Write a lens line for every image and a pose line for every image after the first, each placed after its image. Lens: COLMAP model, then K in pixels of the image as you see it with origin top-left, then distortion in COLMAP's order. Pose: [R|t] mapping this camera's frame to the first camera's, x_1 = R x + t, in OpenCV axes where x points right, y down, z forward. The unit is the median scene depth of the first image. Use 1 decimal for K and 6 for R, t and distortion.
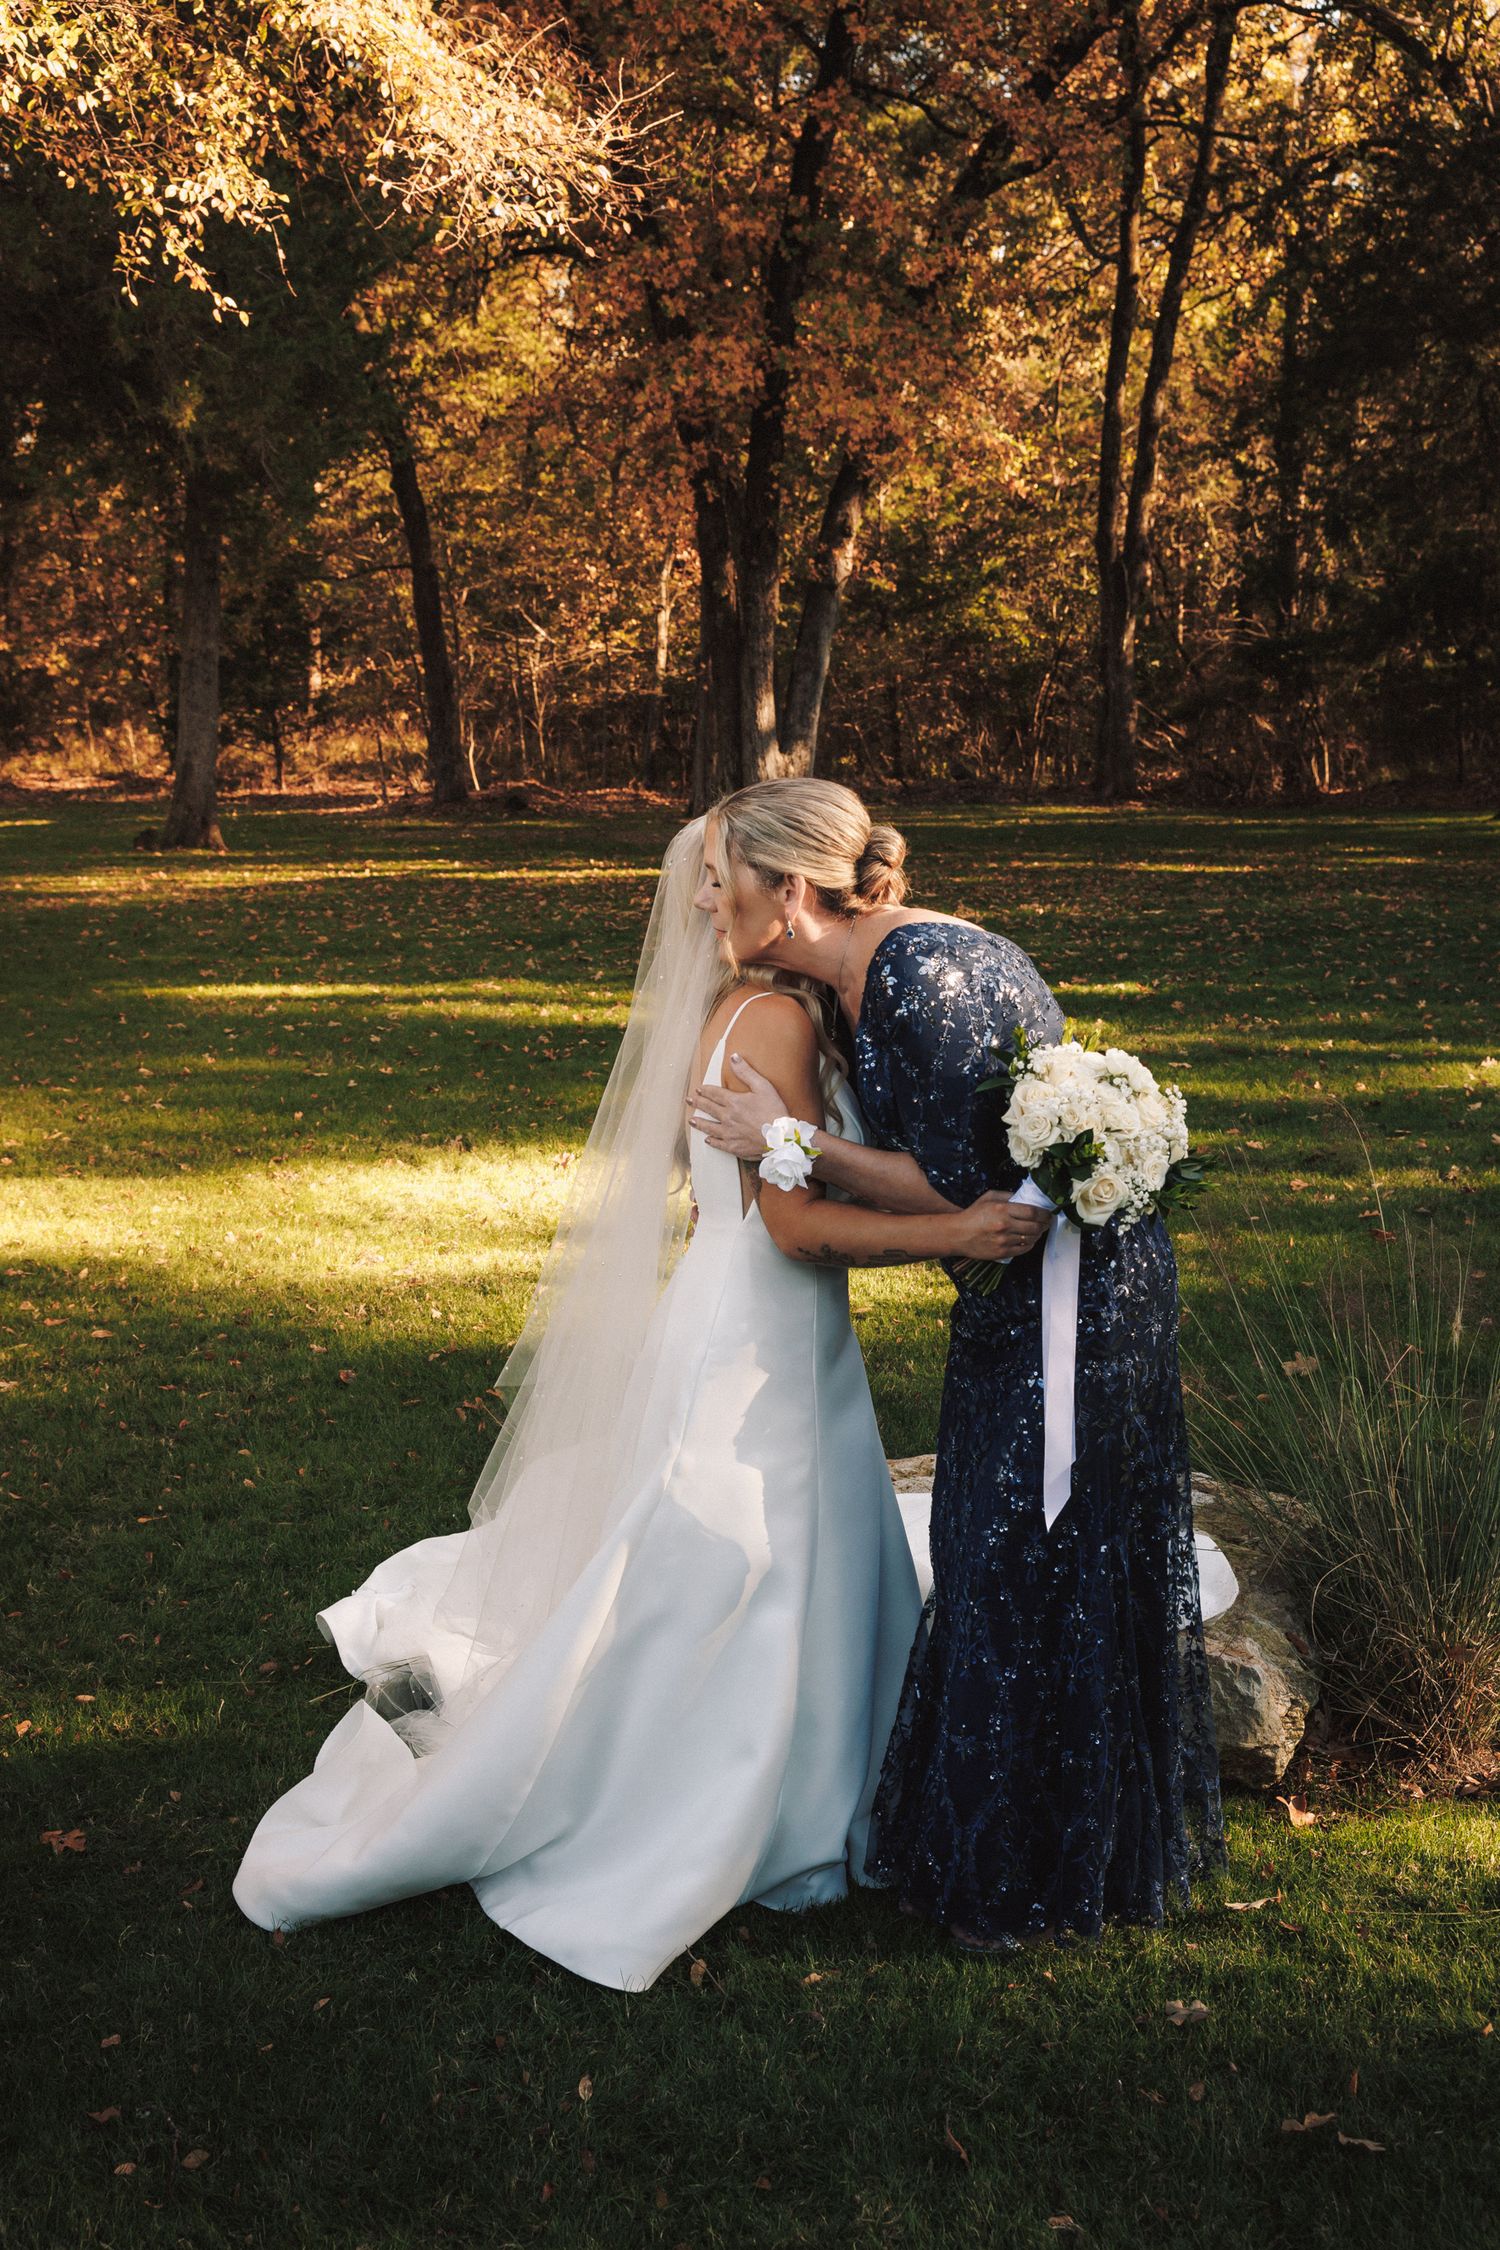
lens RADIAL K [[2726.6, 0, 750.0], [0, 2726.6, 1125.0], [0, 0, 1]] dist [-0.065197, 0.234493]
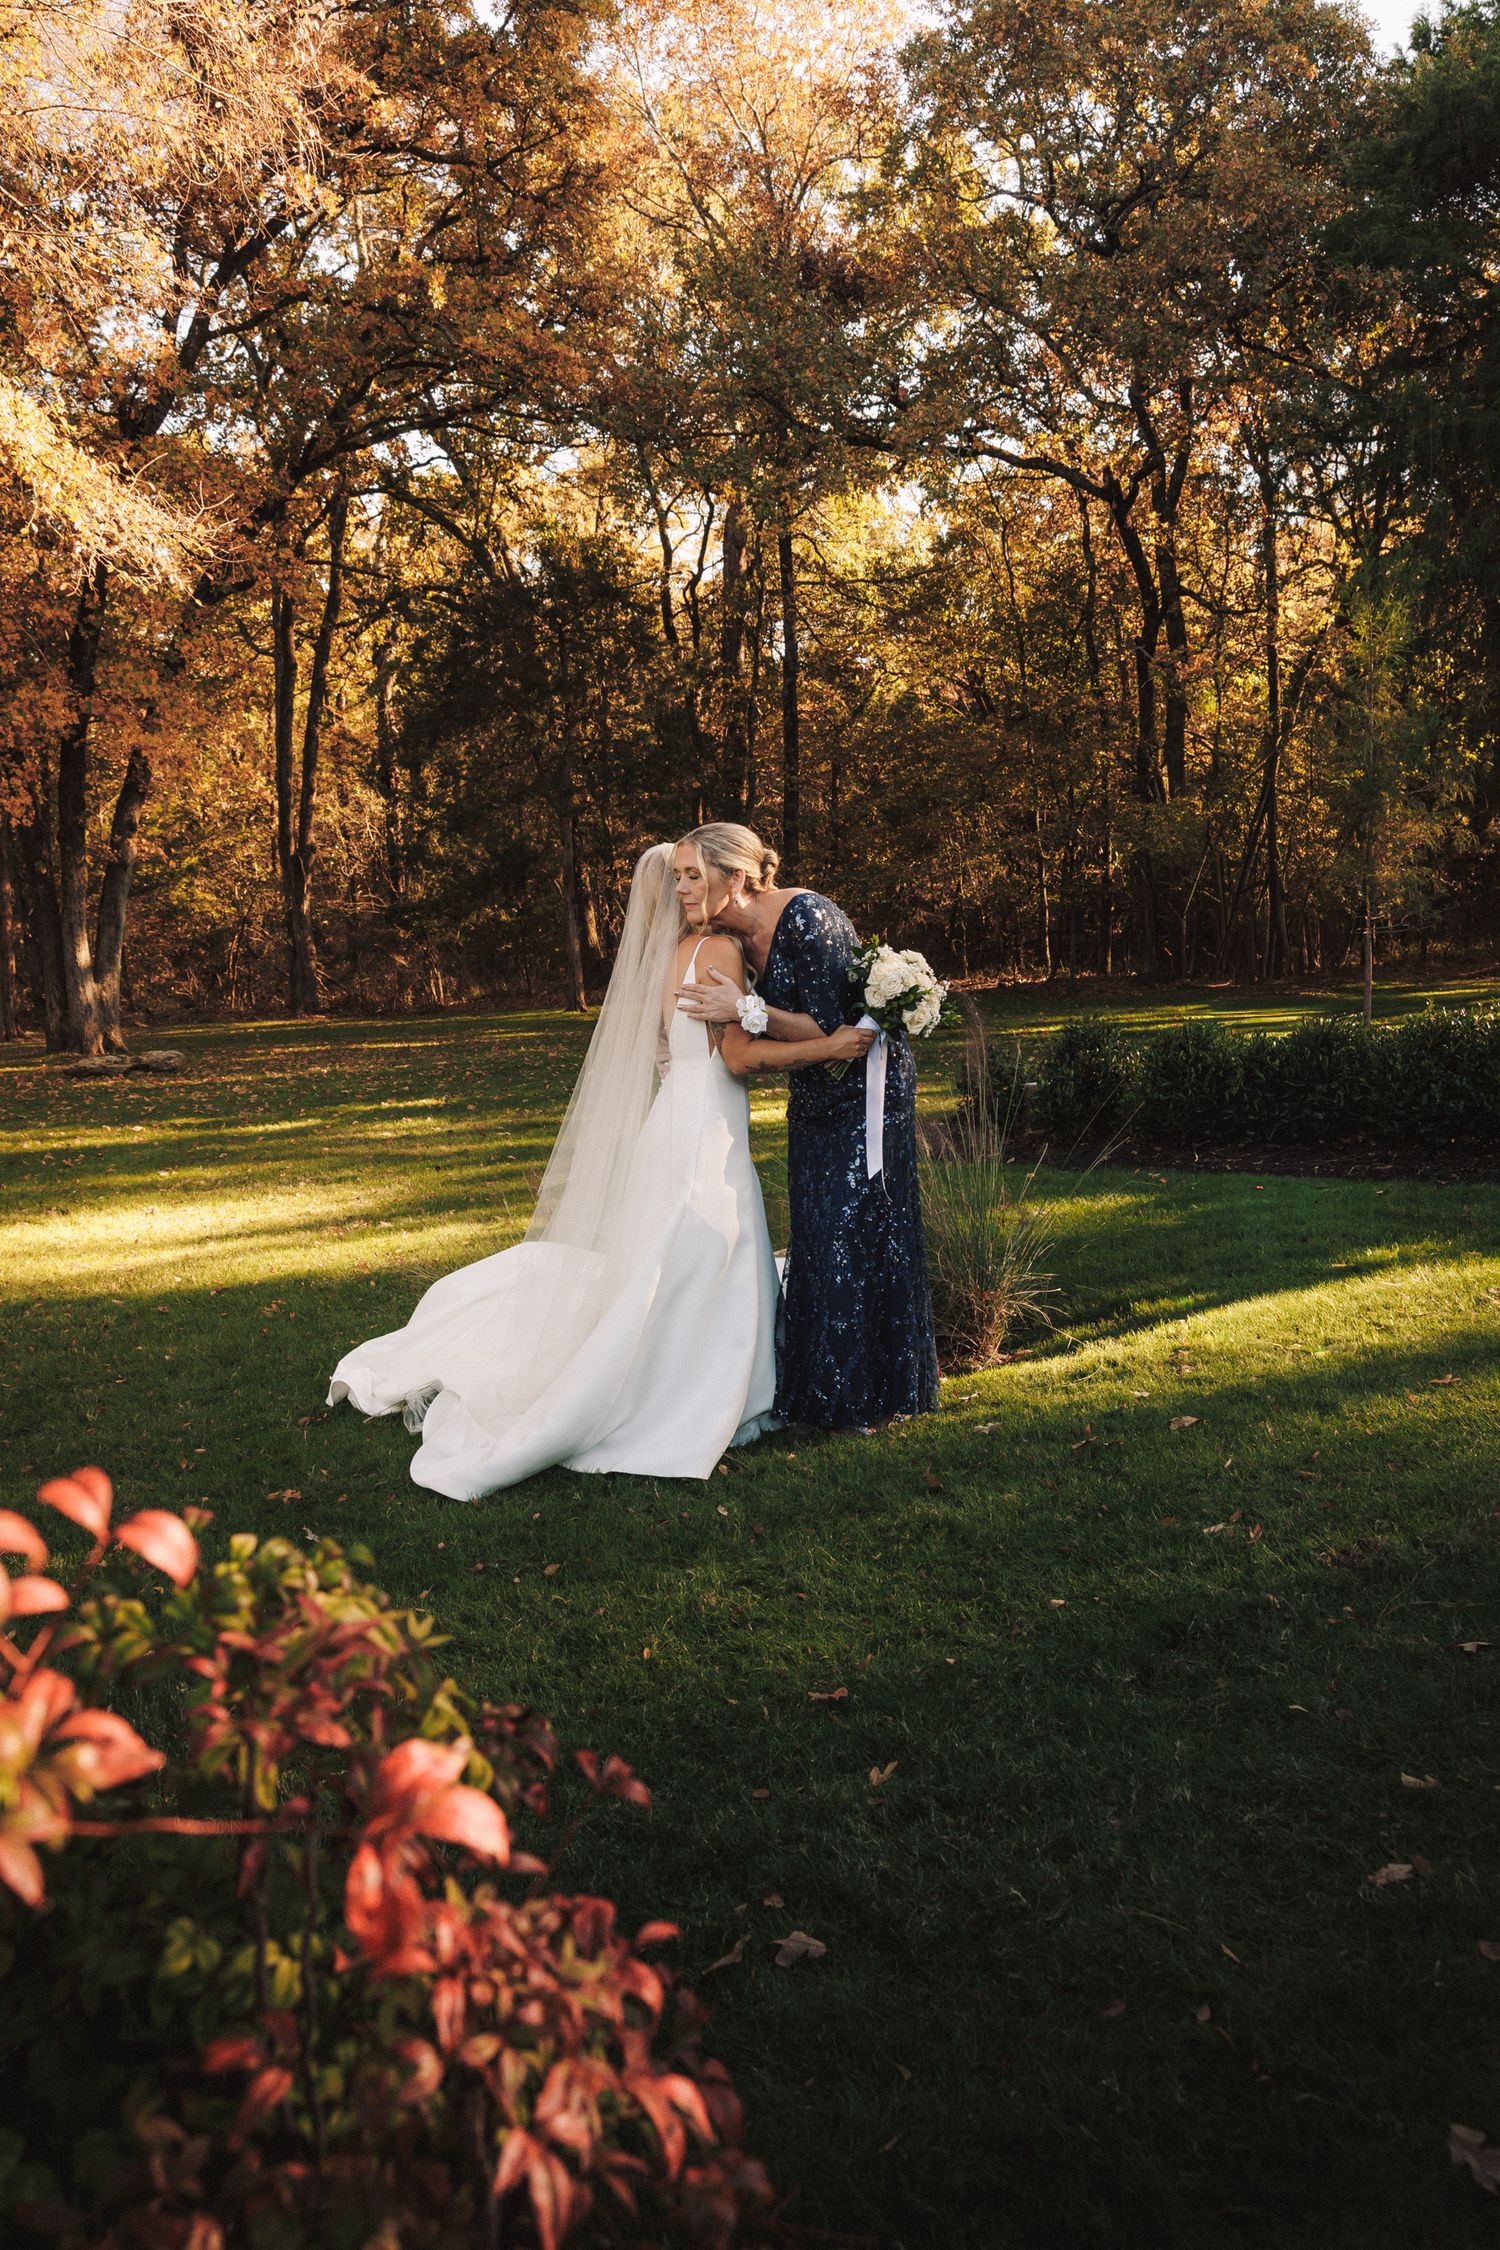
lens RADIAL K [[1878.5, 0, 837.7], [0, 1878.5, 1126.0], [0, 0, 1]] dist [-0.004968, -0.010644]
pose [[0.887385, -0.073293, 0.455167, -0.103828], [0.108116, 0.992834, -0.050910, 0.031330], [-0.448174, 0.094388, 0.888950, -0.036260]]
